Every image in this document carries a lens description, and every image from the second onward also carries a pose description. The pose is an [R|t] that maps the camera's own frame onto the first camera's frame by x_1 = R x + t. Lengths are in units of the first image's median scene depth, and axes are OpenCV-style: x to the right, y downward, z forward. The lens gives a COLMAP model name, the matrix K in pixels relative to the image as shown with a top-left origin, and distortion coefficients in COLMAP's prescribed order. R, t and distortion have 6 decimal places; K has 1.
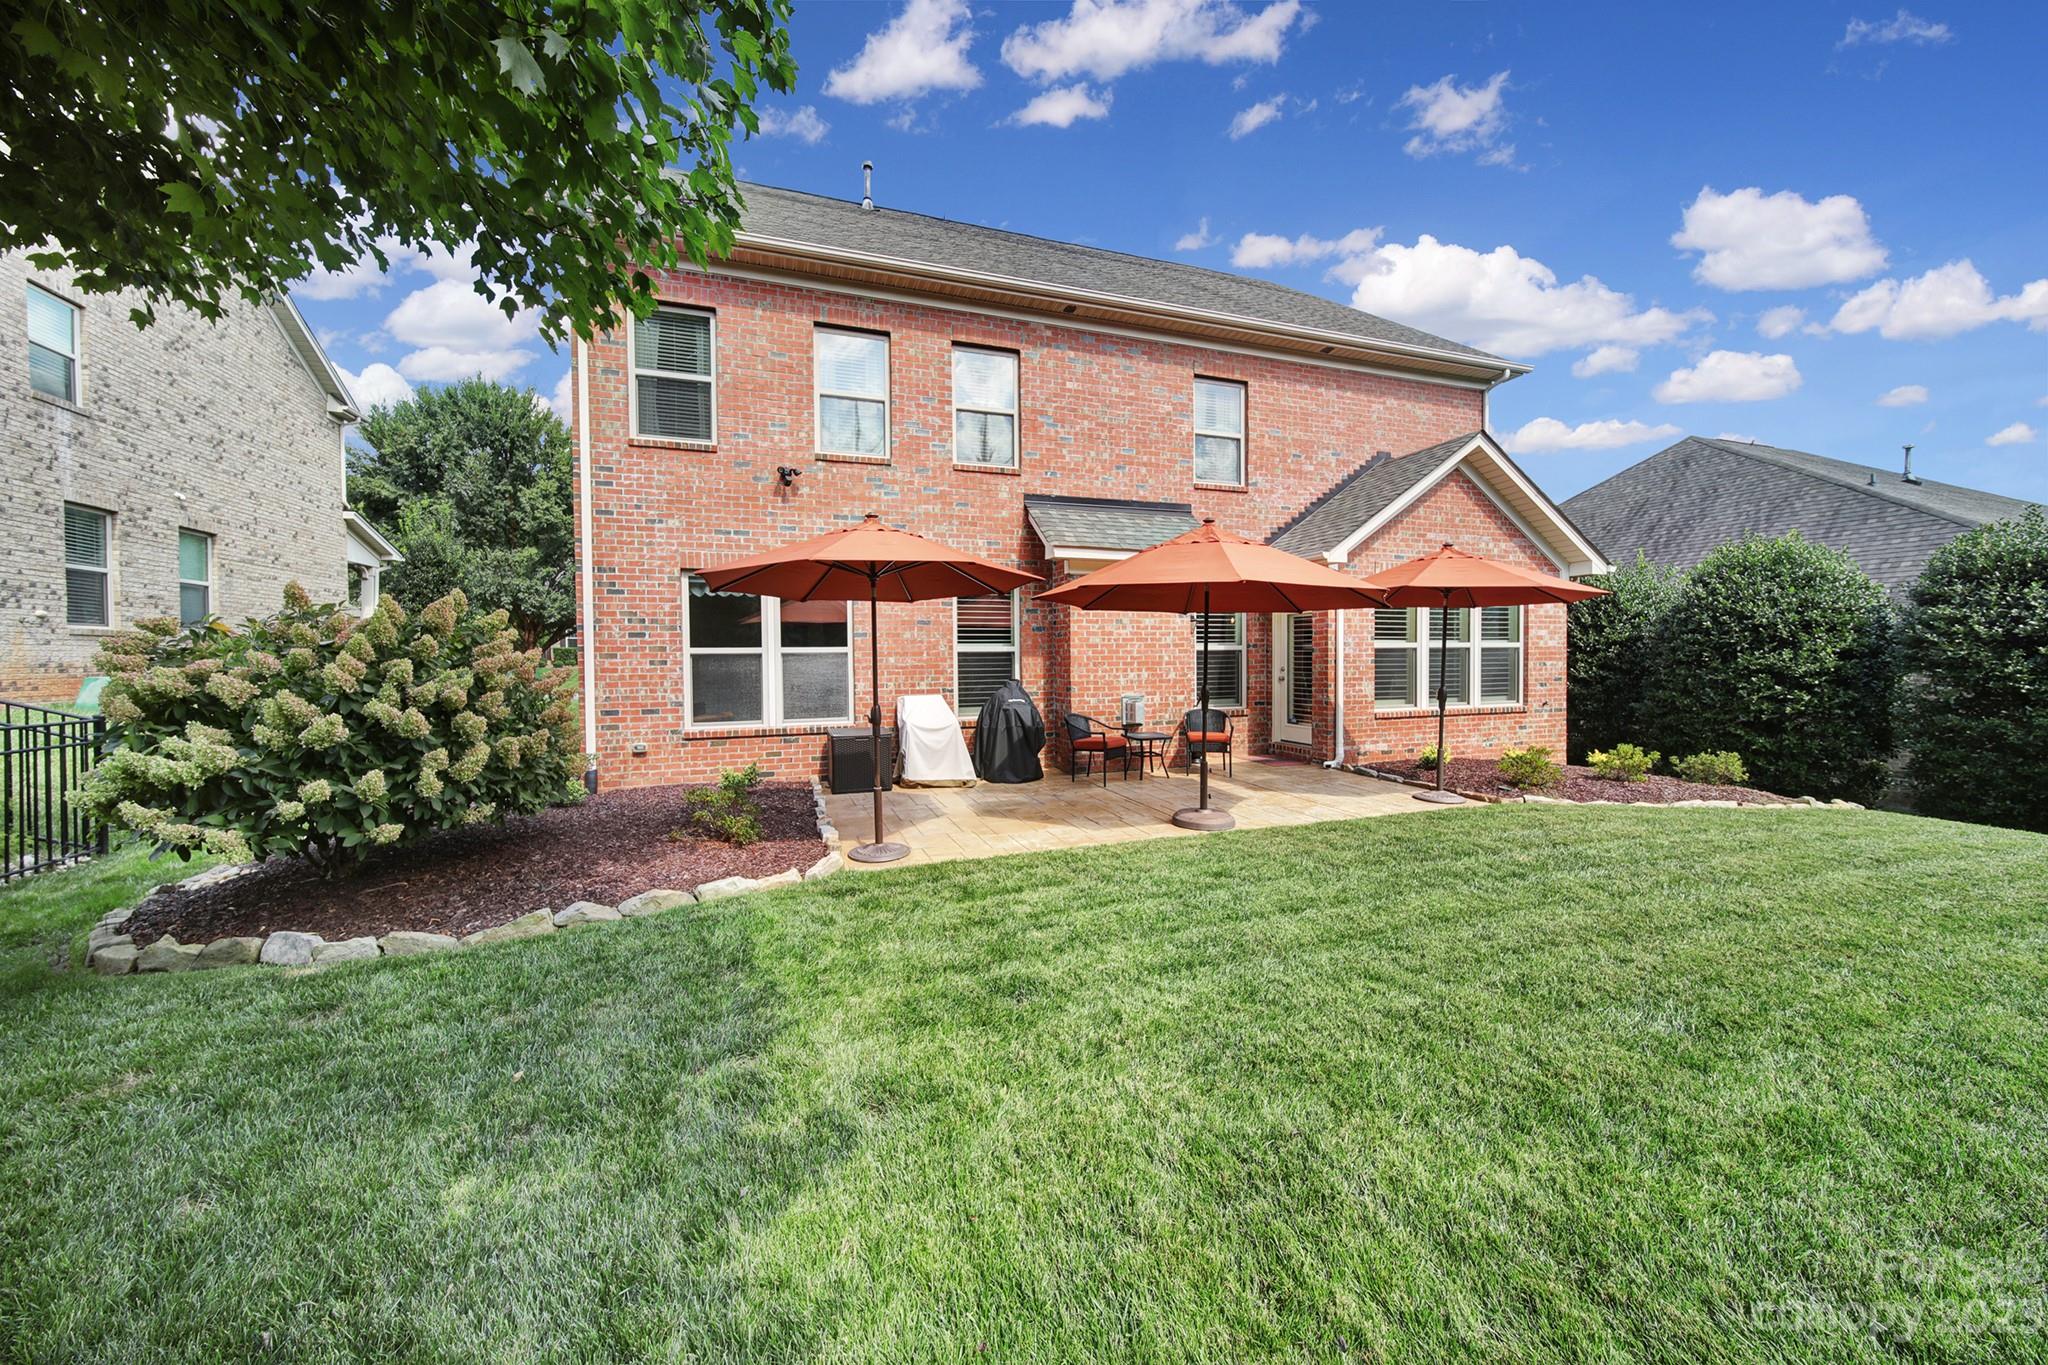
lens RADIAL K [[724.4, 0, 1024.1], [0, 724.4, 673.7], [0, 0, 1]] dist [-0.001349, -0.000215]
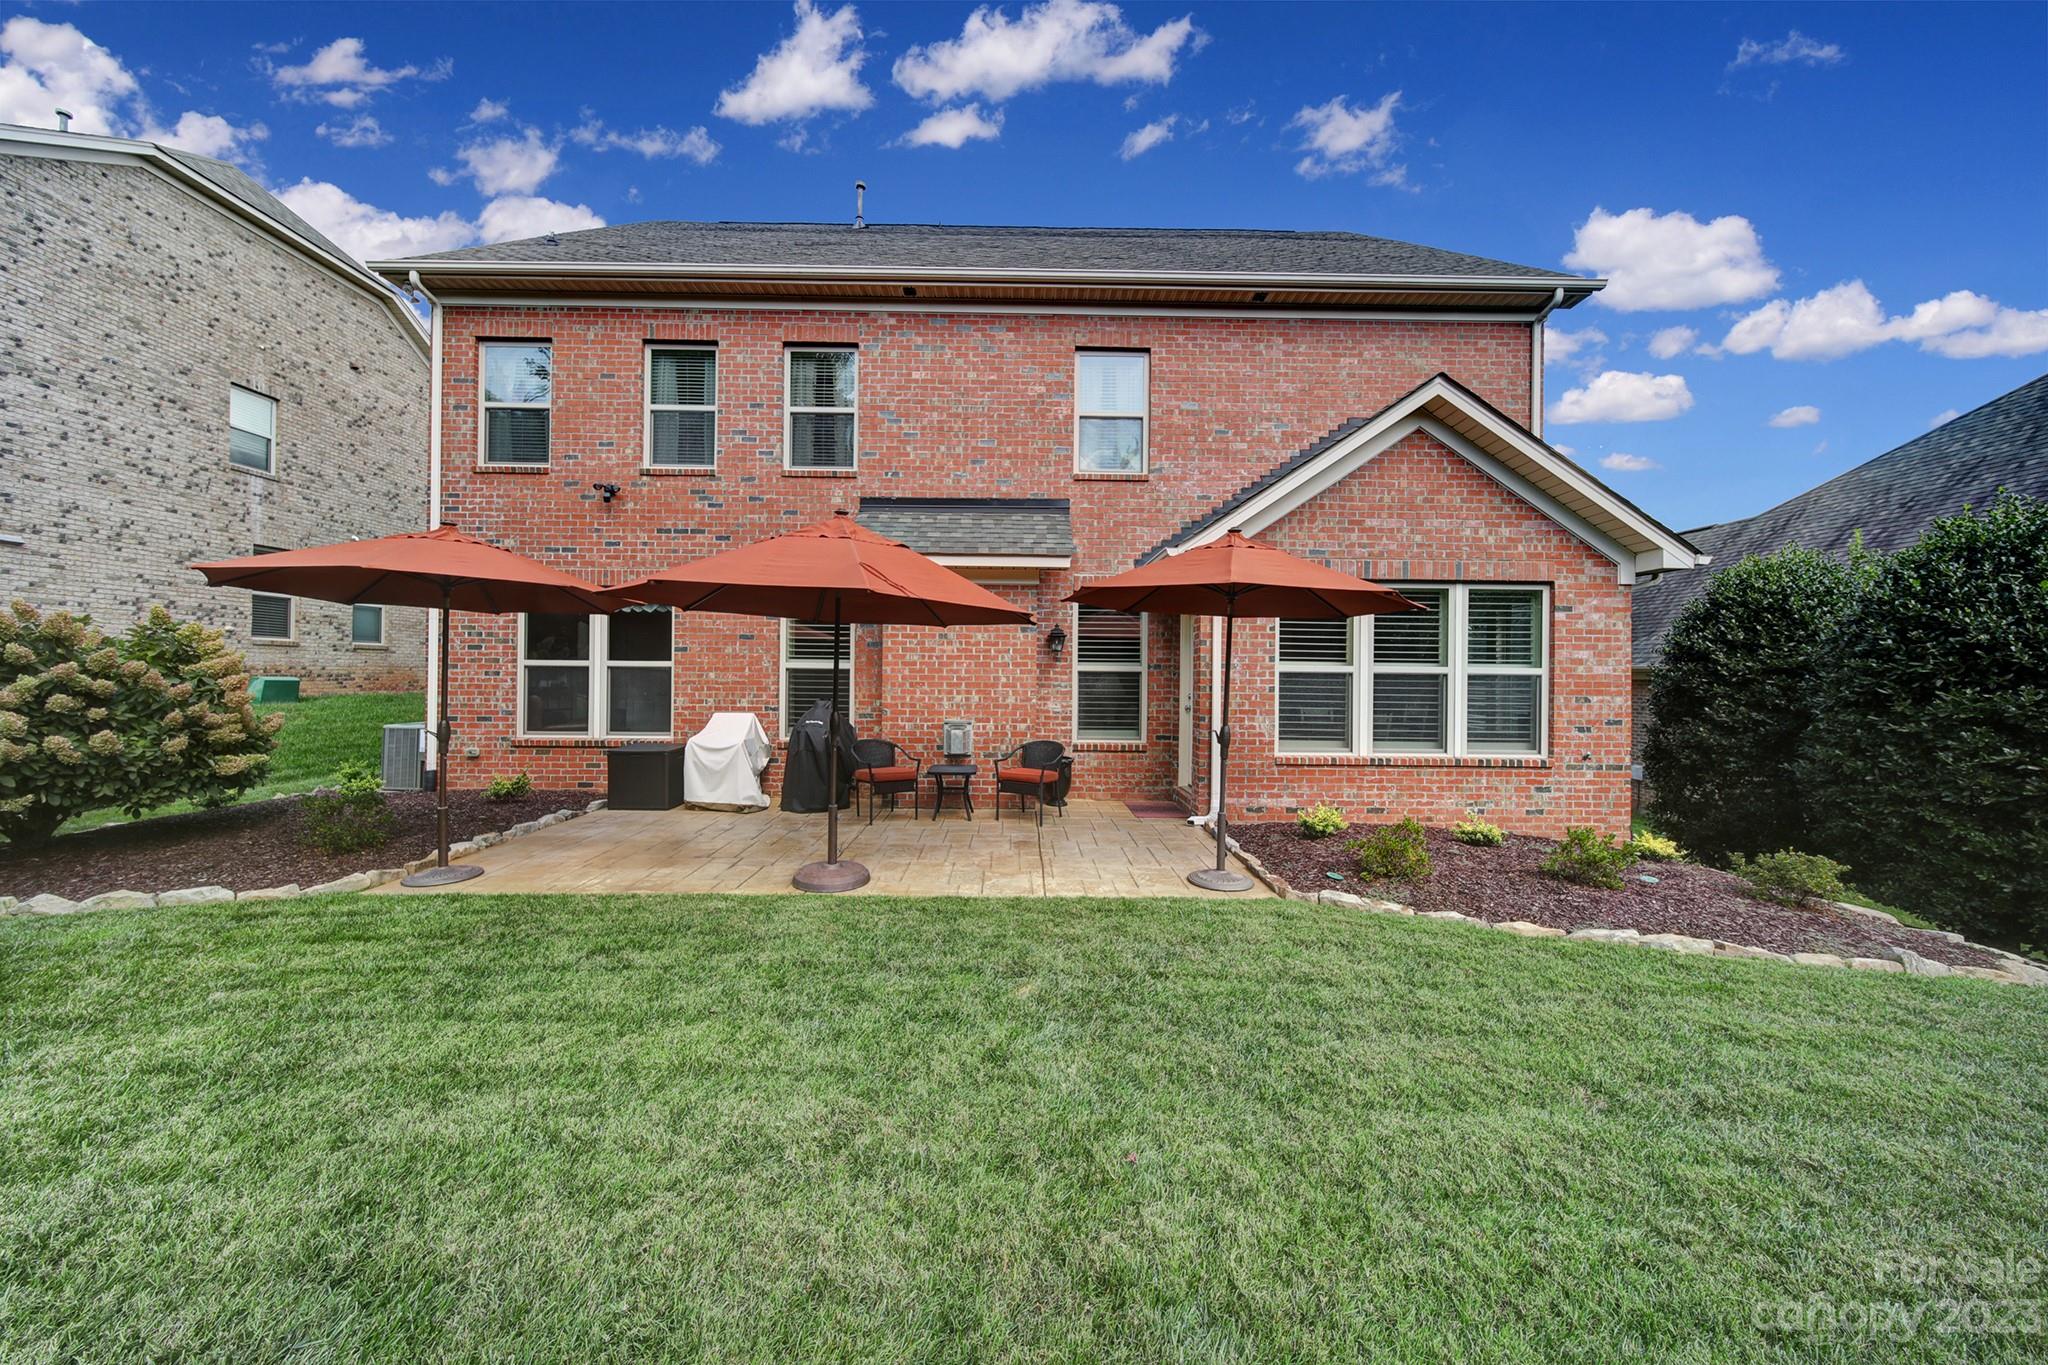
lens RADIAL K [[724.4, 0, 1024.1], [0, 724.4, 673.7], [0, 0, 1]] dist [-0.001349, -0.000215]
pose [[0.949324, 0.018327, -0.313763, 0.468015], [-0.026005, 0.999456, -0.020302, -0.010942], [0.313220, 0.027432, 0.949284, 0.189936]]
